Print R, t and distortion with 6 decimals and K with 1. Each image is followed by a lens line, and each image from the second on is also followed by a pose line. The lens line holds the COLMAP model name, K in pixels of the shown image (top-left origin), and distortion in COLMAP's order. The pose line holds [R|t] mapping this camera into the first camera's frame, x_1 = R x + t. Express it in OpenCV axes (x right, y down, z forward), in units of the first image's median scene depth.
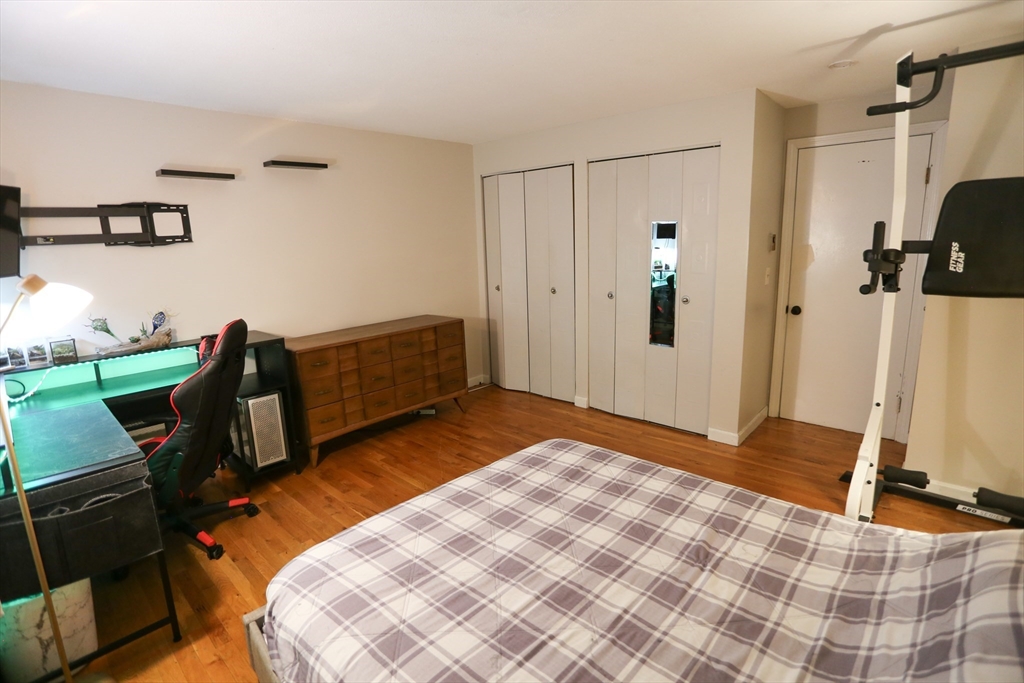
lens RADIAL K [[495.0, 0, 513.8], [0, 495.0, 329.7], [0, 0, 1]] dist [-0.053533, 0.032202]
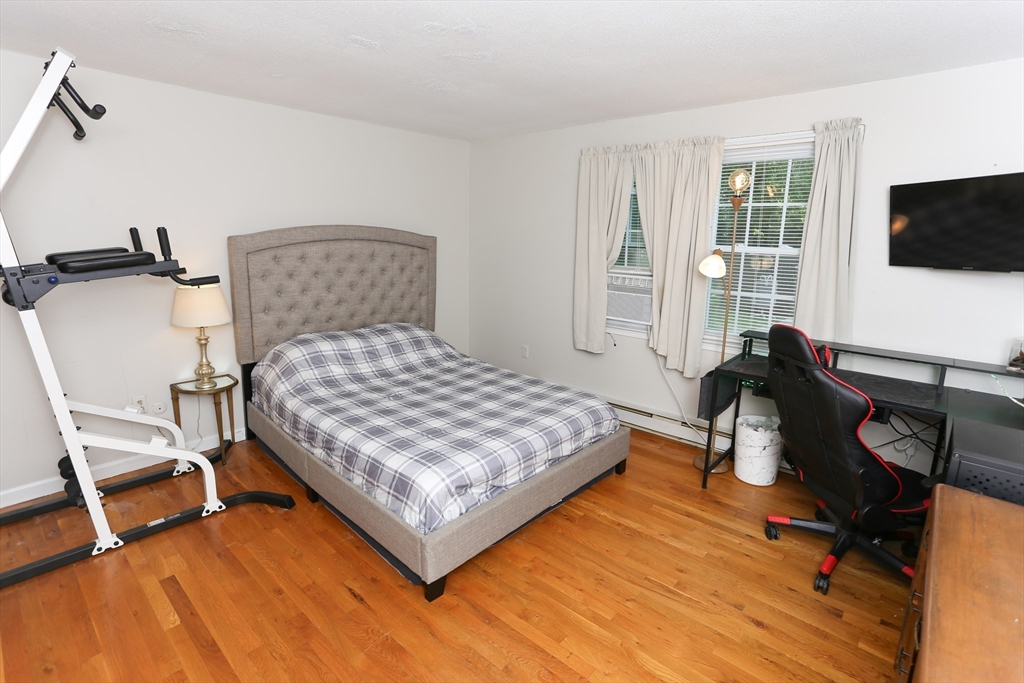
lens RADIAL K [[495.0, 0, 513.8], [0, 495.0, 329.7], [0, 0, 1]] dist [-0.053533, 0.032202]
pose [[-0.999634, 0.011275, -0.024590, -0.033054], [0.001198, 0.926560, 0.376146, -0.257970], [0.027025, 0.375979, -0.926234, 1.374713]]
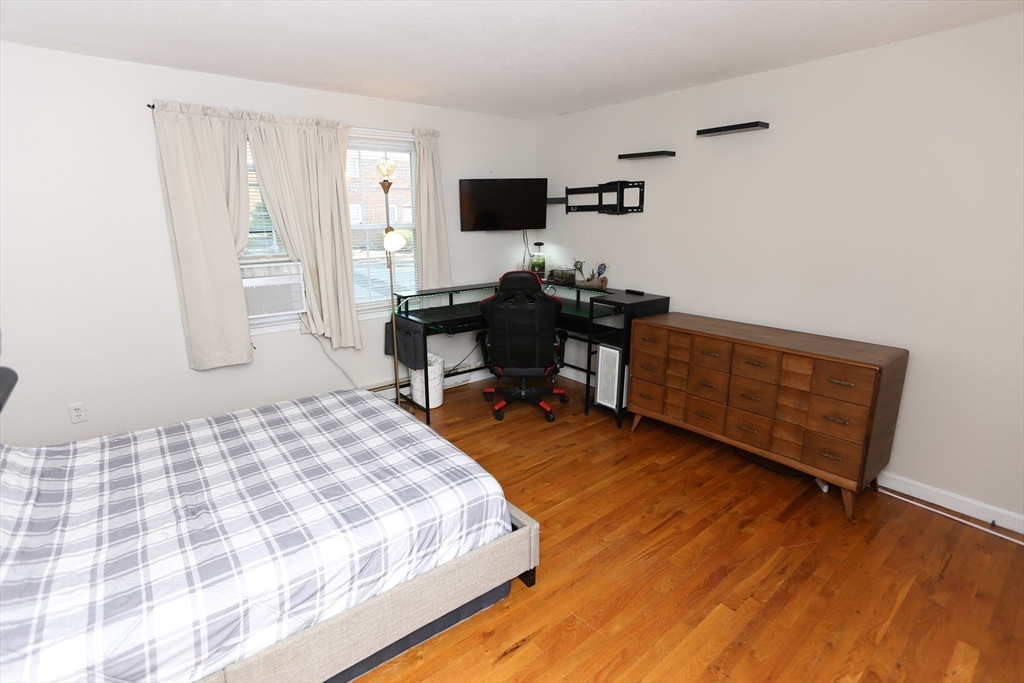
lens RADIAL K [[495.0, 0, 513.8], [0, 495.0, 329.7], [0, 0, 1]] dist [-0.053533, 0.032202]
pose [[-0.125950, 0.252149, -0.959457, 0.627052], [-0.185394, 0.944137, 0.272460, -0.180398], [0.974559, 0.212194, -0.072167, 0.848480]]
